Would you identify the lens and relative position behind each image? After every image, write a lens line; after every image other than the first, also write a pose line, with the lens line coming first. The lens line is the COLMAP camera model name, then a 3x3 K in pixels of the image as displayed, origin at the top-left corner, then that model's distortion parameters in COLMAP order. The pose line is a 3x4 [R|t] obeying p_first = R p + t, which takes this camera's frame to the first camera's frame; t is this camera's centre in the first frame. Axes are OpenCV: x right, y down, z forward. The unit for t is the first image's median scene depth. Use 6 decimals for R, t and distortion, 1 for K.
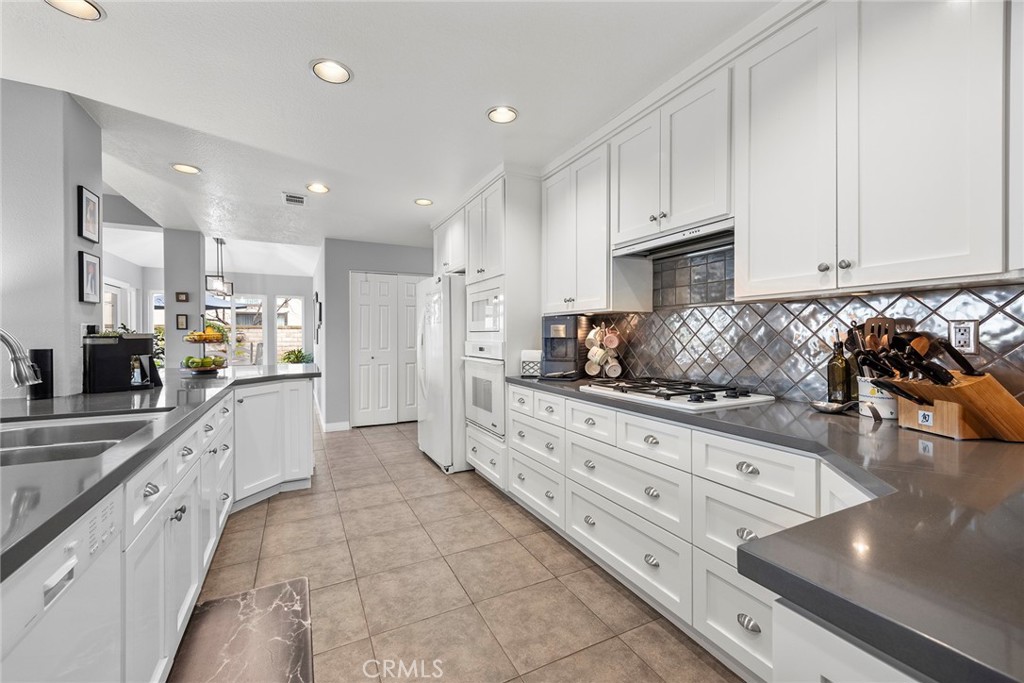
lens RADIAL K [[399.1, 0, 498.9], [0, 399.1, 336.3], [0, 0, 1]] dist [-0.000451, -0.000207]
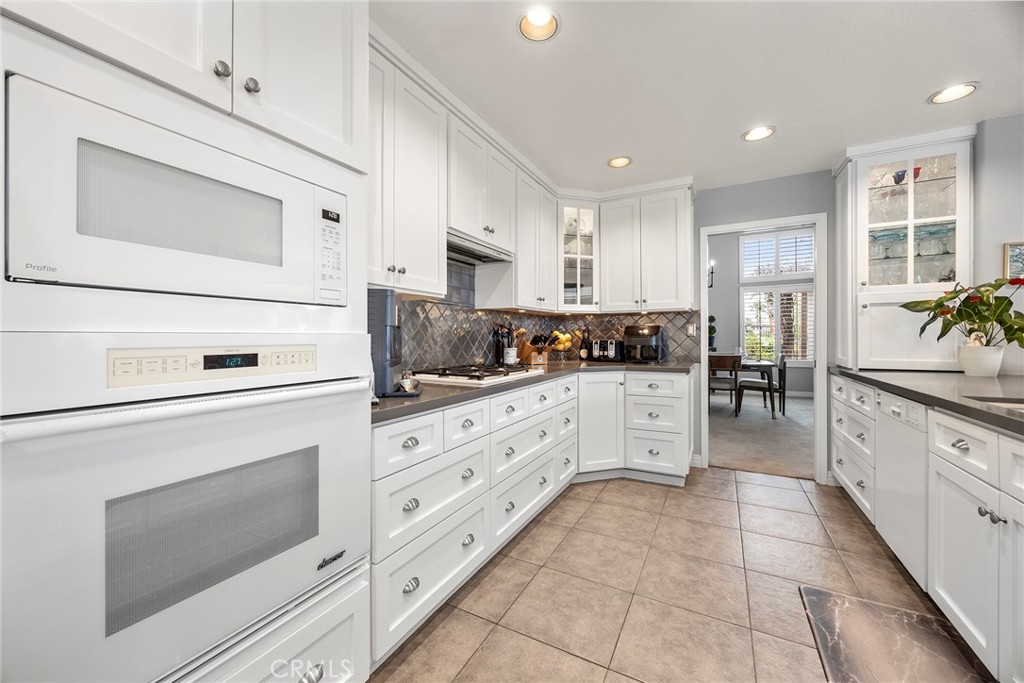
lens RADIAL K [[399.1, 0, 509.3], [0, 399.1, 337.6], [0, 0, 1]] dist [-0.000451, -0.000207]
pose [[-0.582429, 0.000852, 0.812881, -0.642969], [0.010190, 0.999929, 0.006253, 0.025733], [-0.812817, 0.011925, -0.582397, 1.698774]]
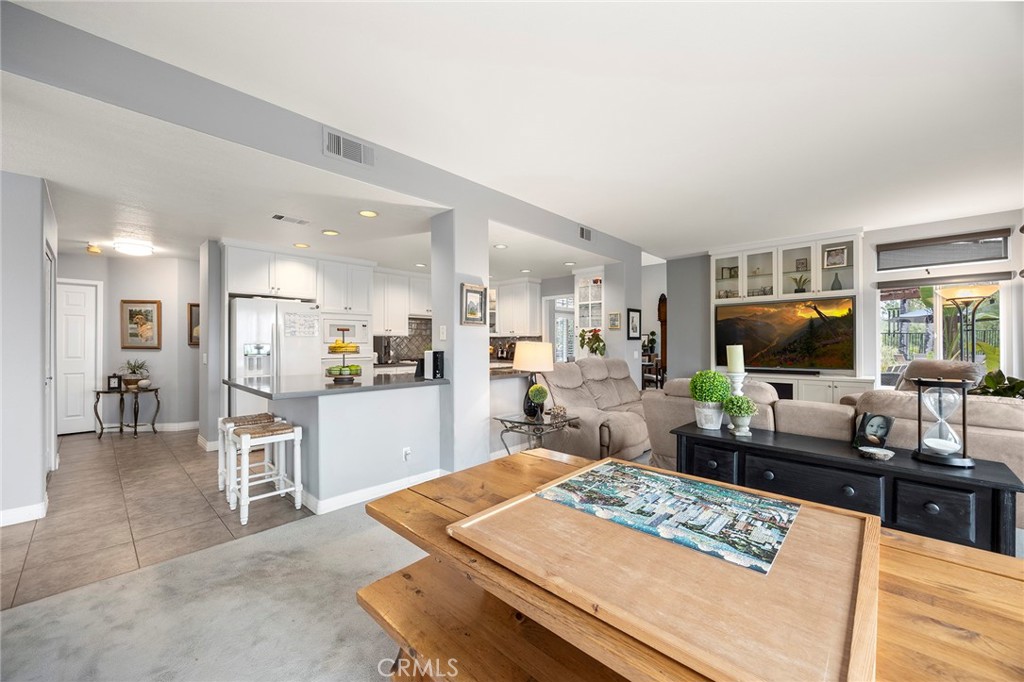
lens RADIAL K [[399.1, 0, 518.1], [0, 399.1, 341.4], [0, 0, 1]] dist [-0.000451, -0.000207]
pose [[-0.370291, 0.007780, 0.928883, -3.544617], [0.010001, 0.999940, -0.004389, -0.010823], [-0.928862, 0.007665, -0.370347, 1.575785]]
